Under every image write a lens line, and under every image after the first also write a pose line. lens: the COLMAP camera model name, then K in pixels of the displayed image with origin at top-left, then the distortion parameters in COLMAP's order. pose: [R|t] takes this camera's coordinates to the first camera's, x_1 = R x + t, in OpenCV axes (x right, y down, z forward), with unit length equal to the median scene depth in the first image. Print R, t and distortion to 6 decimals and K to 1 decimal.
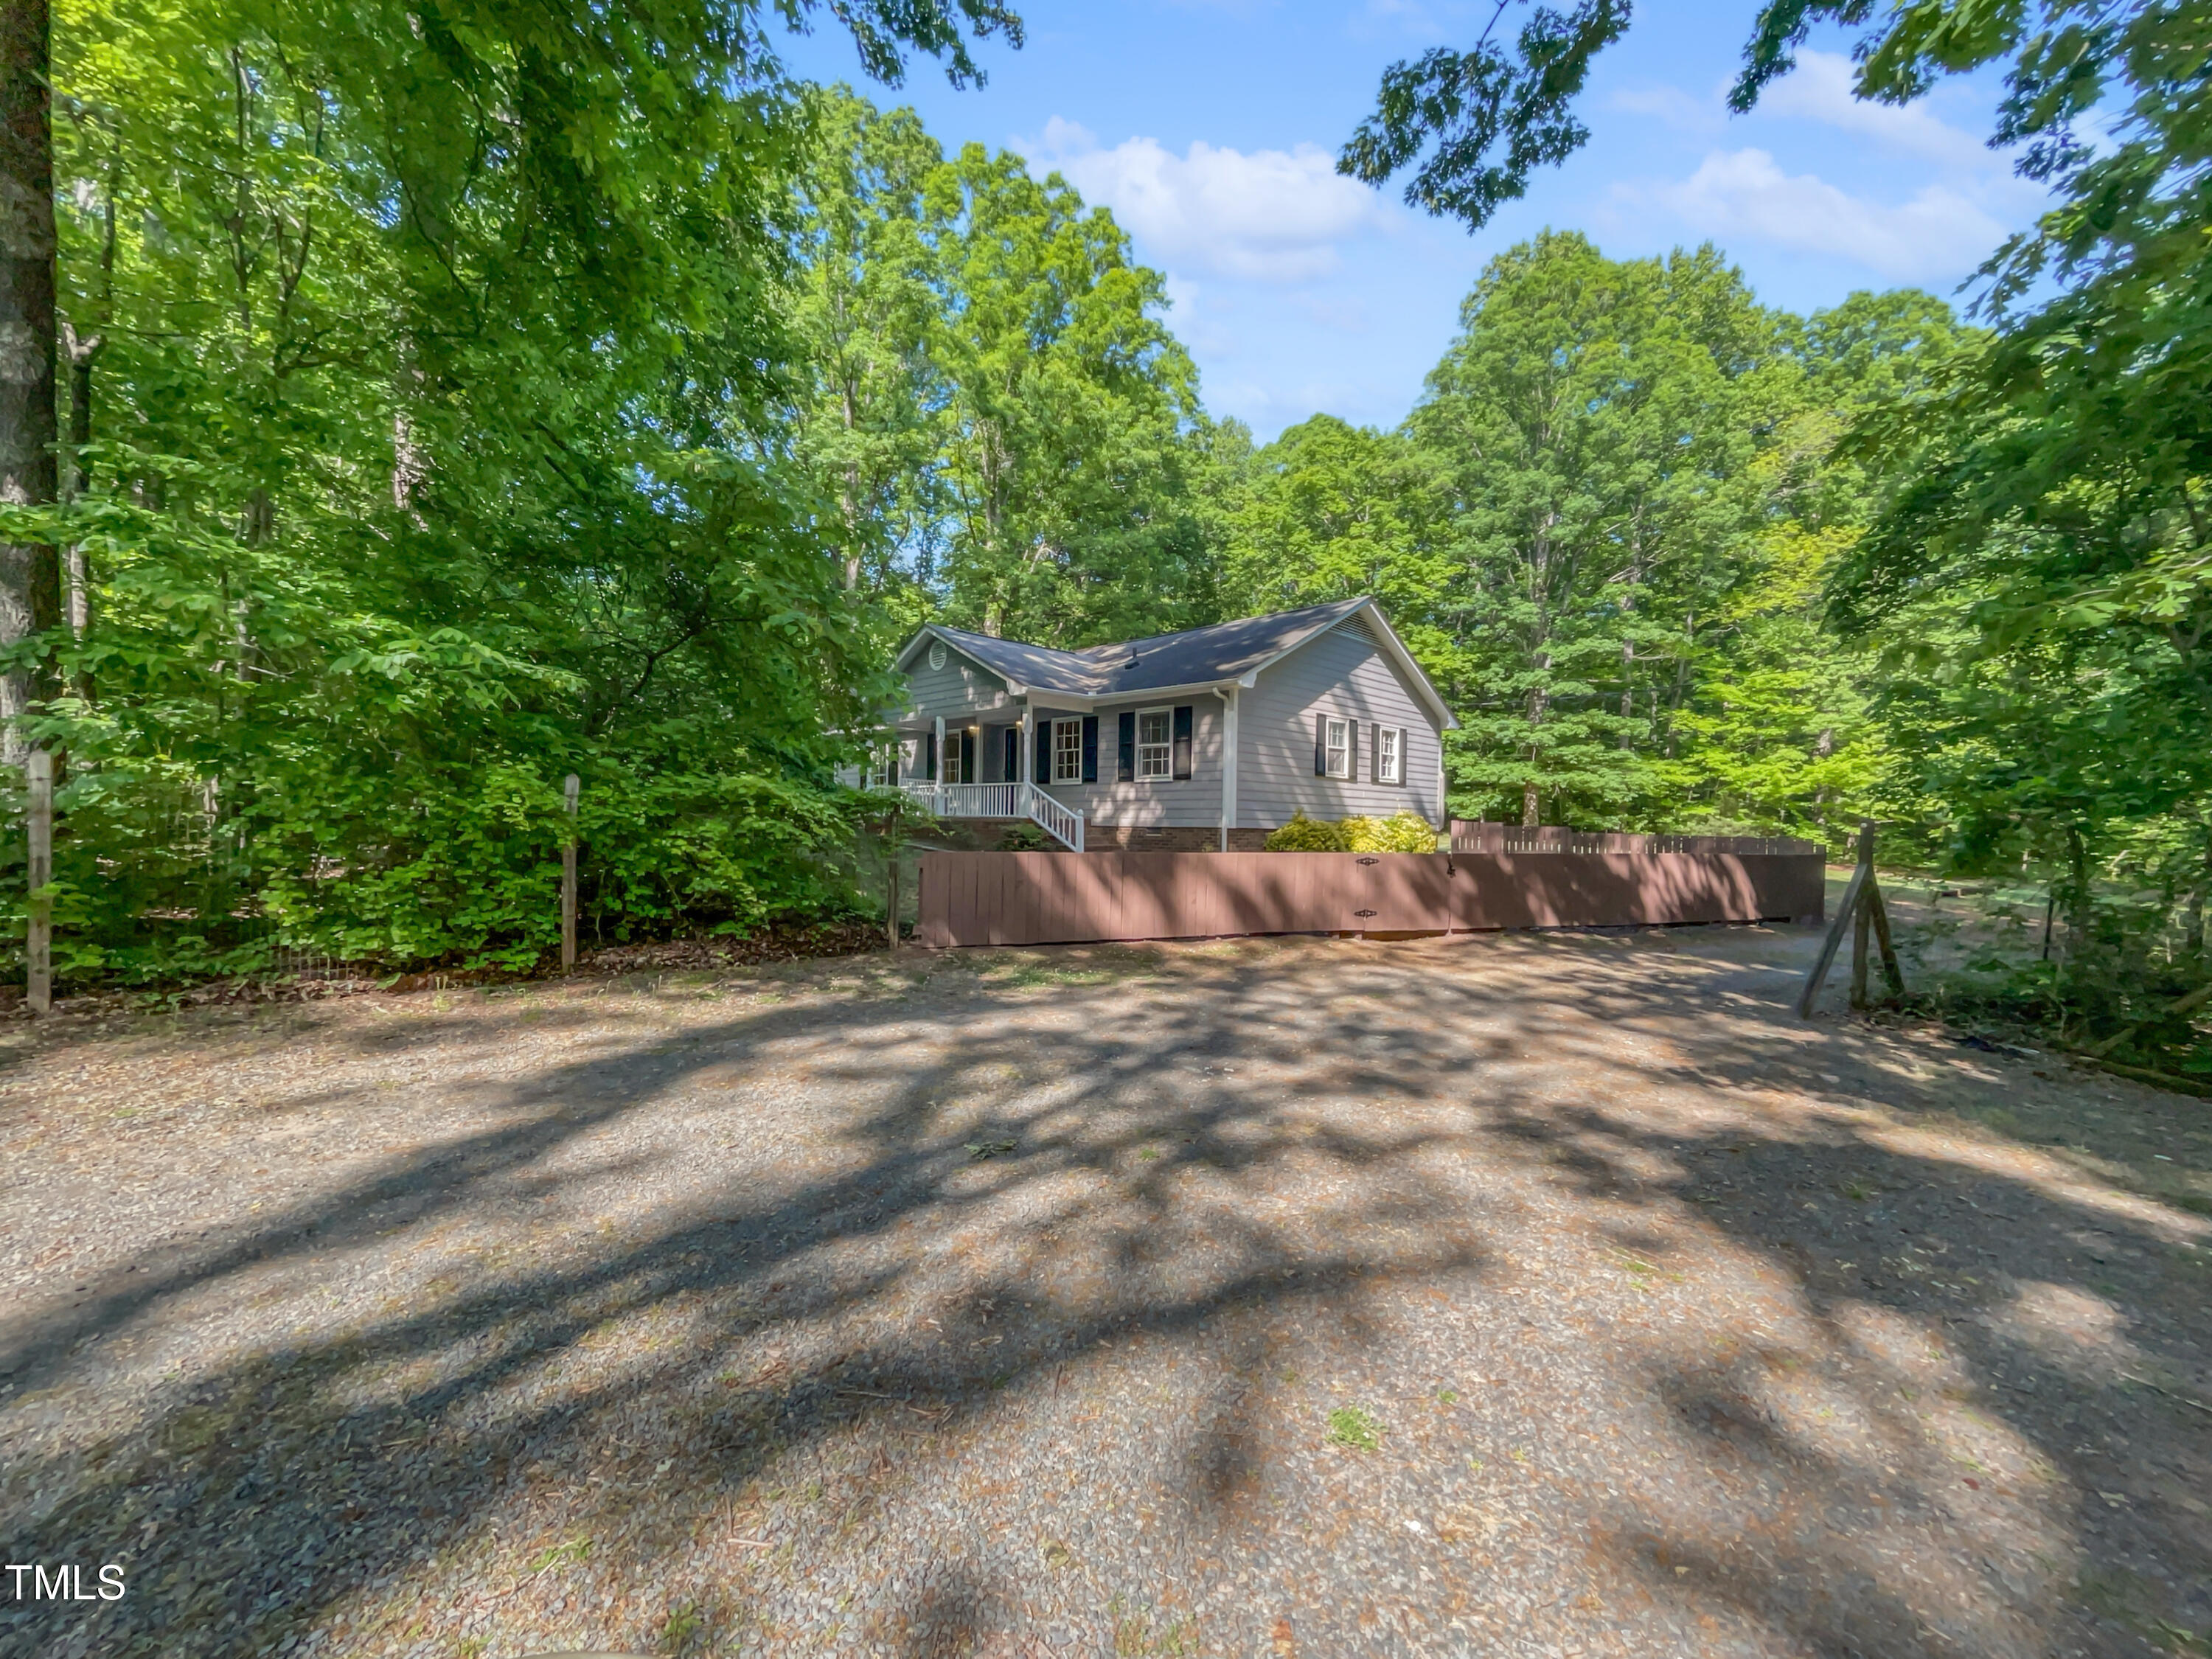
lens RADIAL K [[900.8, 0, 1109.8], [0, 900.8, 844.3], [0, 0, 1]] dist [0.001522, 0.000032]
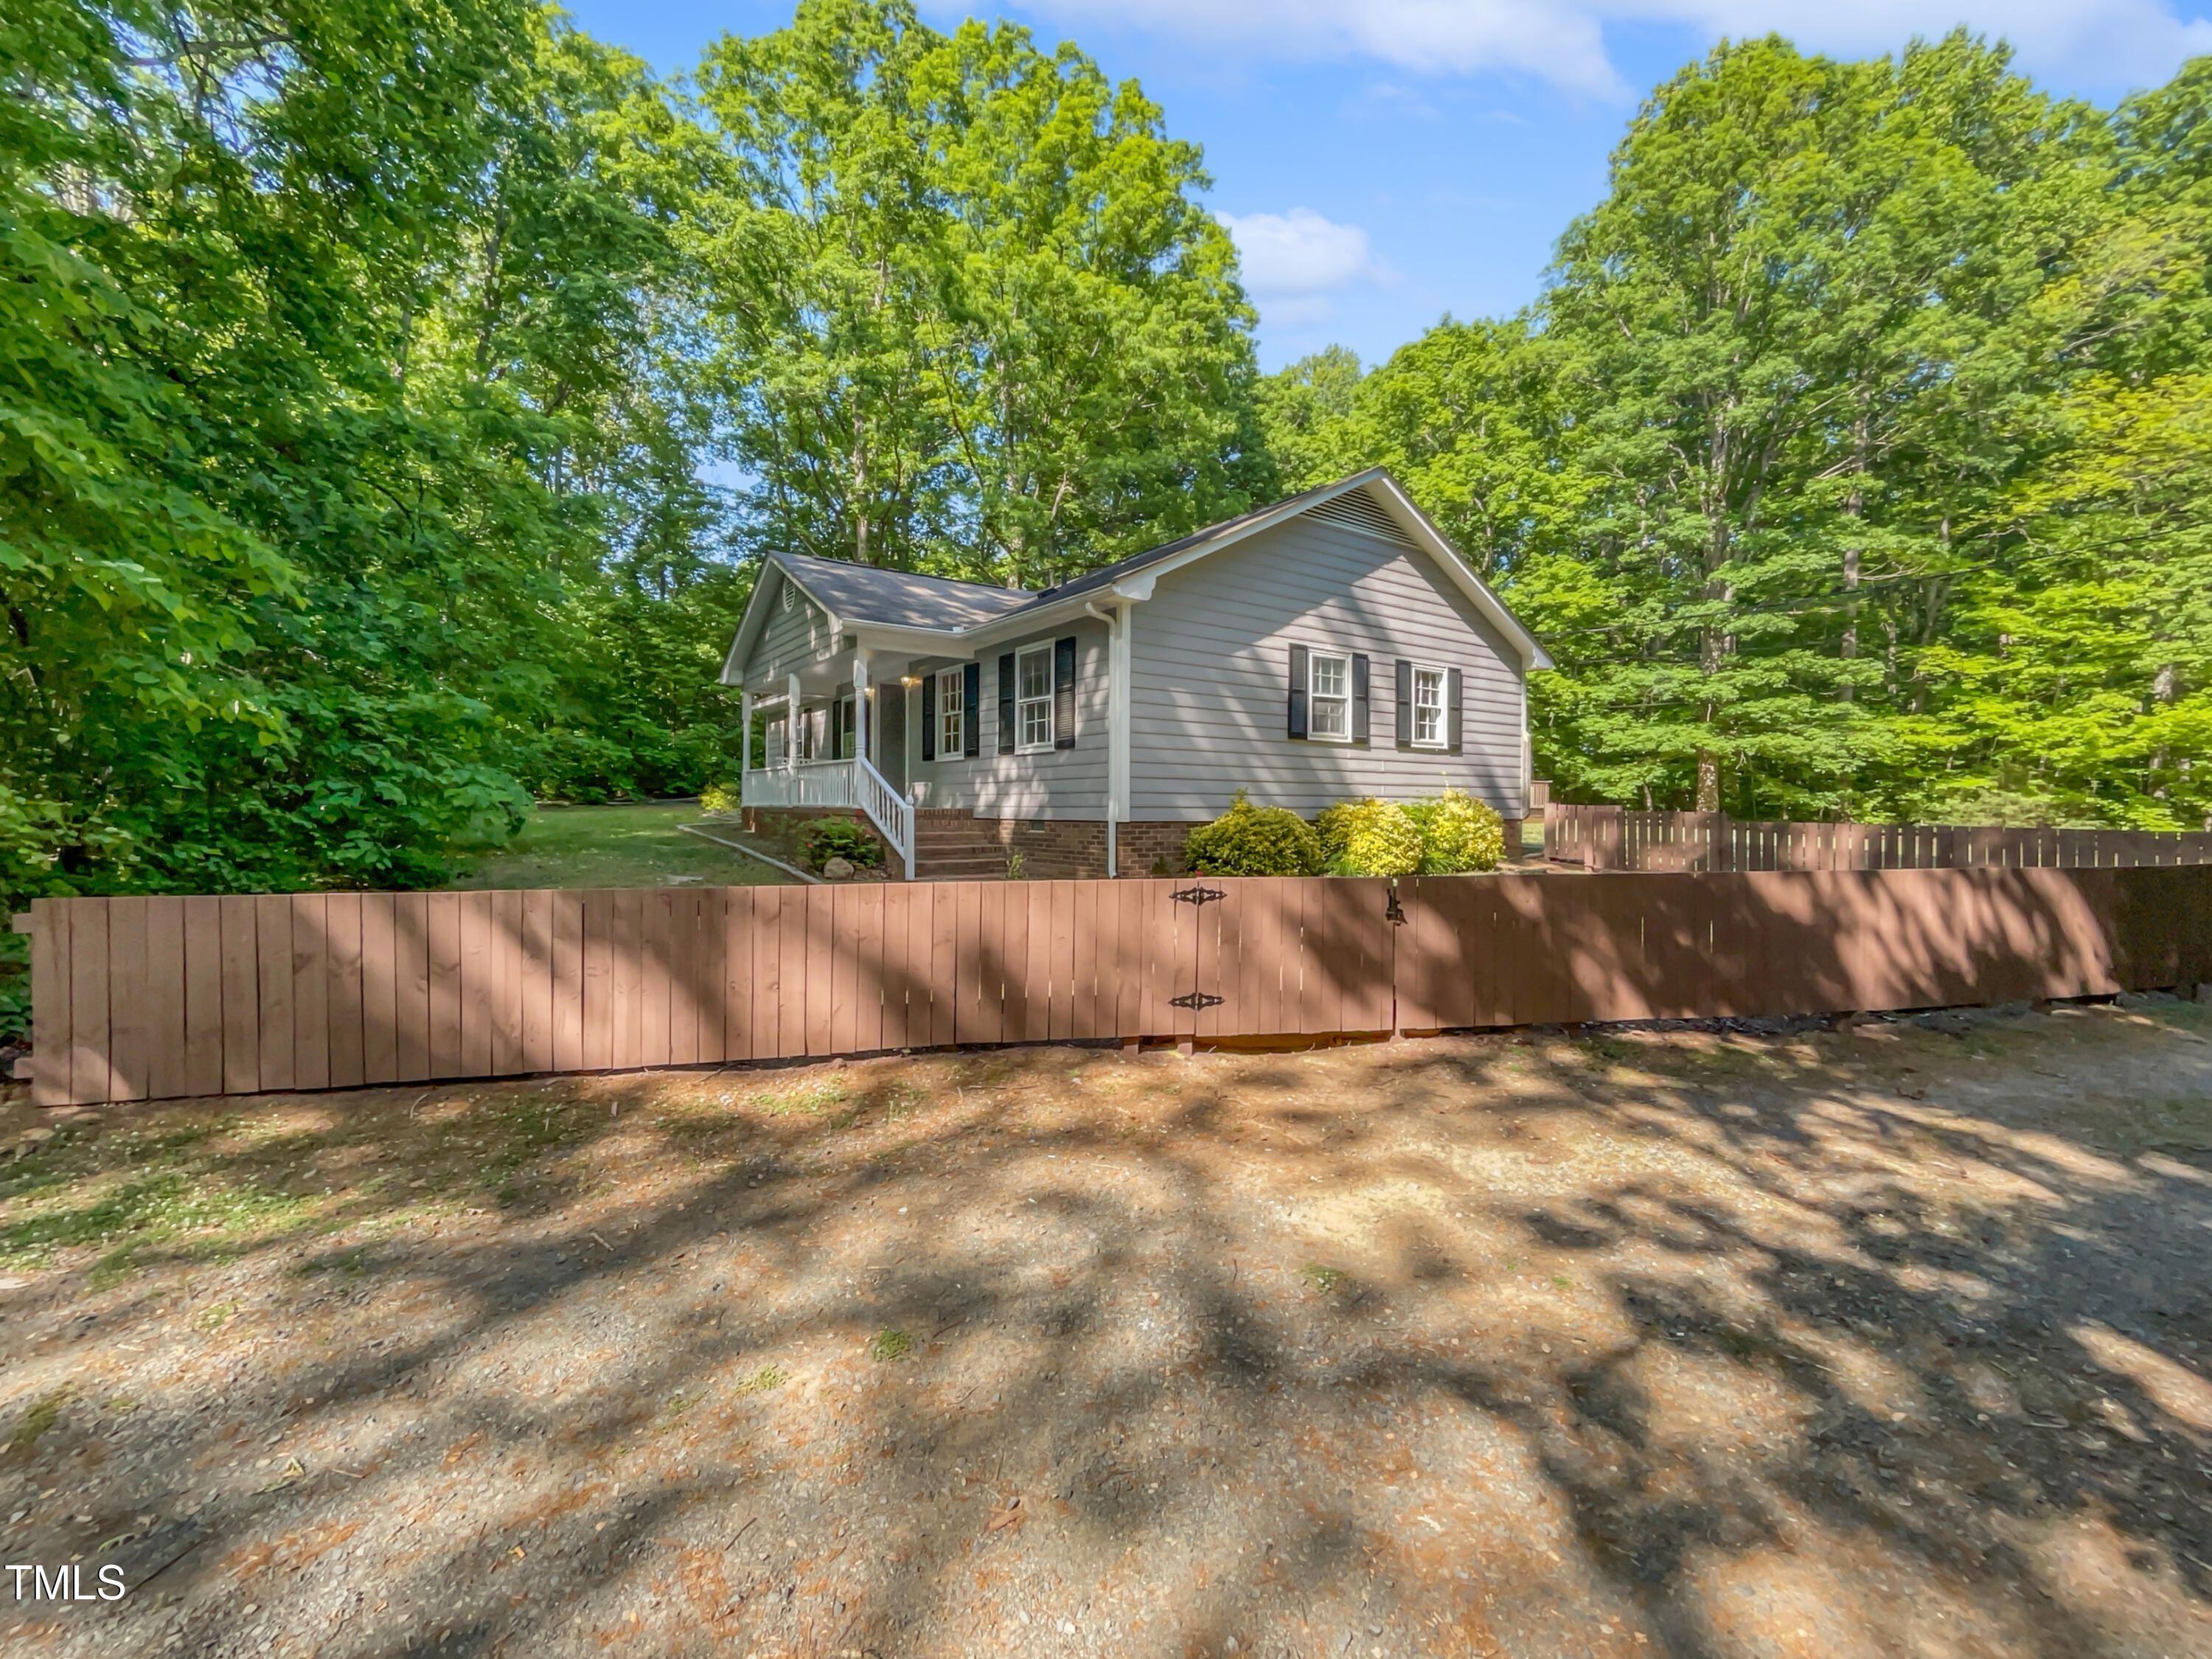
lens RADIAL K [[910.6, 0, 1092.2], [0, 910.6, 811.5], [0, 0, 1]] dist [0.010307, -0.000002]
pose [[0.983966, -0.010083, -0.178073, 0.099801], [0.006825, 0.999798, -0.018901, -0.005560], [0.178228, 0.017382, 0.983836, 0.156232]]
